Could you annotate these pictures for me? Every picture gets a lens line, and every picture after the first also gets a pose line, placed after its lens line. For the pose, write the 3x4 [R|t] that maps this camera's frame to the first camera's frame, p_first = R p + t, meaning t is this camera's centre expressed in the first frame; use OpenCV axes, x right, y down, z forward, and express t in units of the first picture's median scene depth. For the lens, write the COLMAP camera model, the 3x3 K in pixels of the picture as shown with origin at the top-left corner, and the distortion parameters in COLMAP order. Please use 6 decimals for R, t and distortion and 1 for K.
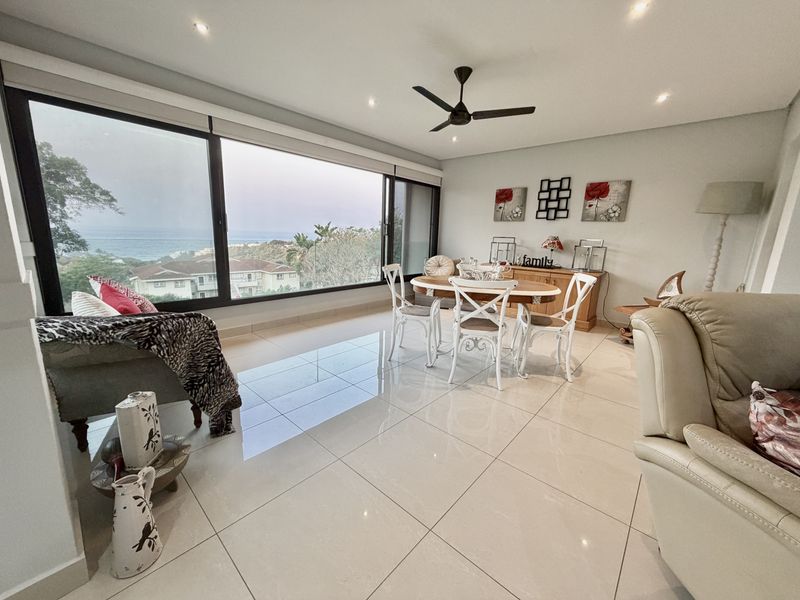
lens RADIAL K [[319.0, 0, 398.0], [0, 319.0, 298.7], [0, 0, 1]] dist [-0.001289, 0.000146]
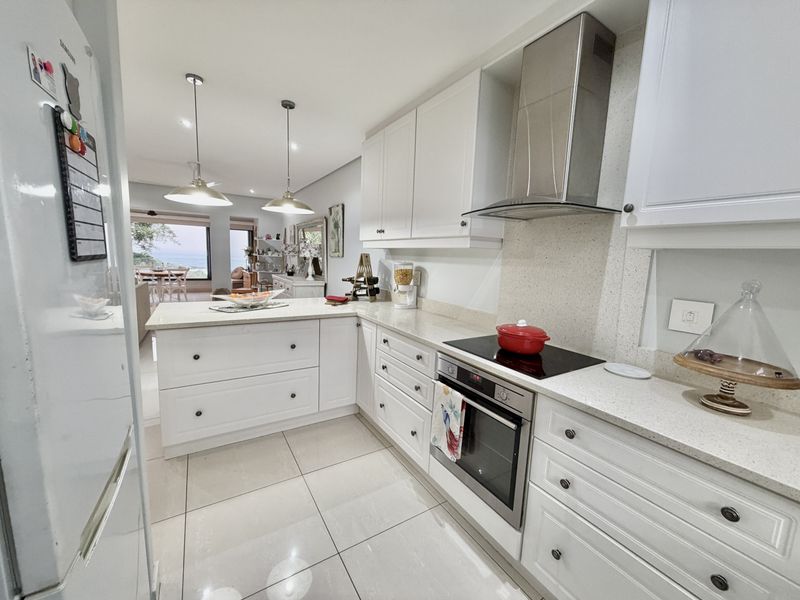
lens RADIAL K [[318.5, 0, 397.4], [0, 318.5, 299.1], [0, 0, 1]] dist [0.000603, 0.000166]
pose [[0.962207, 0.039983, -0.269369, 1.818279], [-0.061128, 0.995632, -0.070570, 0.155275], [0.265371, 0.084369, 0.960448, -0.647841]]
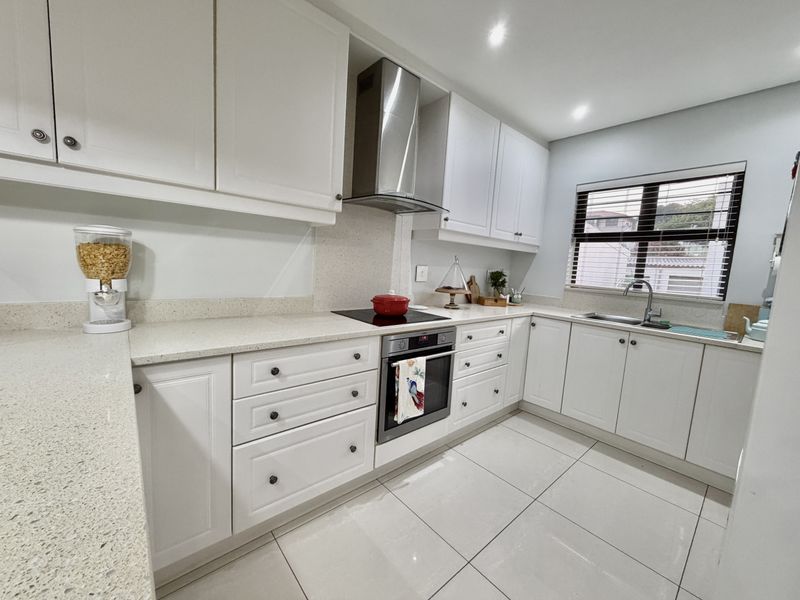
lens RADIAL K [[318.5, 0, 397.4], [0, 318.5, 299.1], [0, 0, 1]] dist [0.000603, 0.000166]
pose [[0.124764, -0.138981, 0.982404, 1.427910], [0.148000, 0.981670, 0.120081, 0.106336], [-0.981086, 0.130414, 0.143046, -0.348646]]
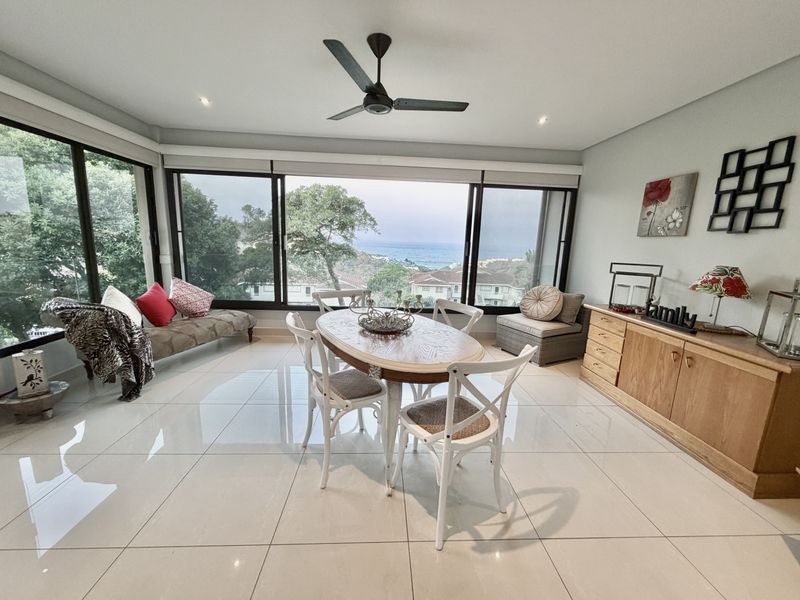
lens RADIAL K [[318.5, 0, 397.4], [0, 318.5, 299.1], [0, 0, 1]] dist [0.000603, 0.000166]
pose [[0.708500, 0.120778, -0.695299, 0.461049], [-0.152200, 0.988211, 0.016569, -0.078328], [0.689103, 0.094085, 0.718530, 0.310544]]
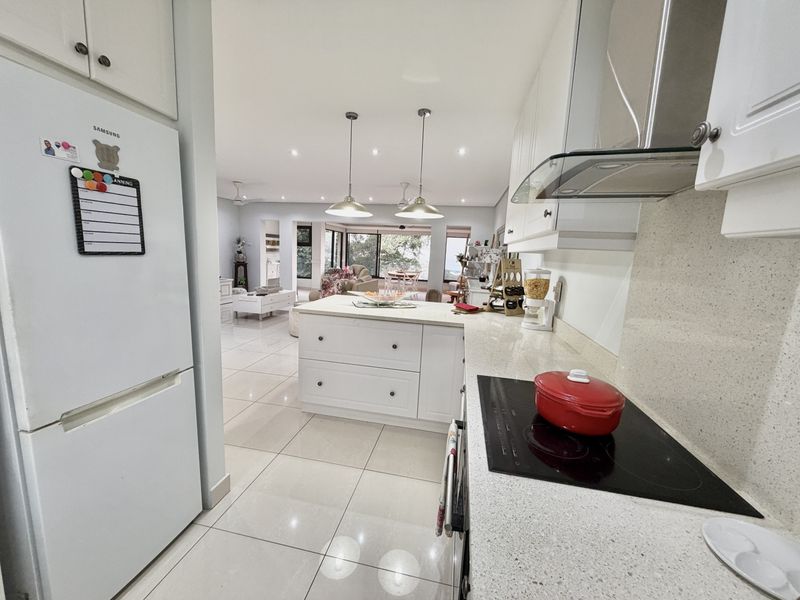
lens RADIAL K [[319.0, 0, 398.0], [0, 319.0, 298.7], [0, 0, 1]] dist [-0.001289, 0.000146]
pose [[0.514572, 0.113497, -0.849903, 1.962101], [-0.201606, 0.979428, 0.008732, 0.122816], [0.833409, 0.166852, 0.526868, -0.487436]]
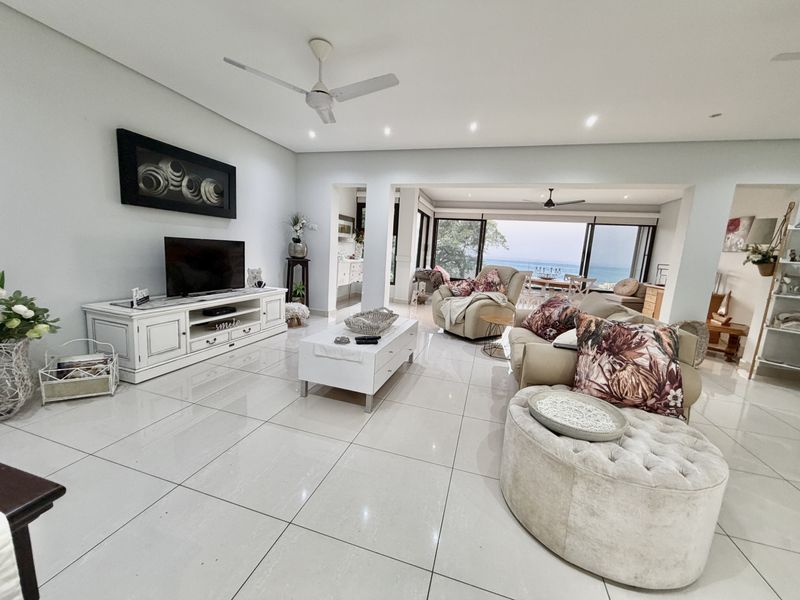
lens RADIAL K [[318.5, 0, 397.4], [0, 318.5, 299.1], [0, 0, 1]] dist [0.000603, 0.000166]
pose [[0.429896, 0.132851, -0.893051, 1.053814], [-0.226240, 0.973410, 0.035898, 0.136367], [0.874074, 0.186612, 0.448521, -0.470937]]
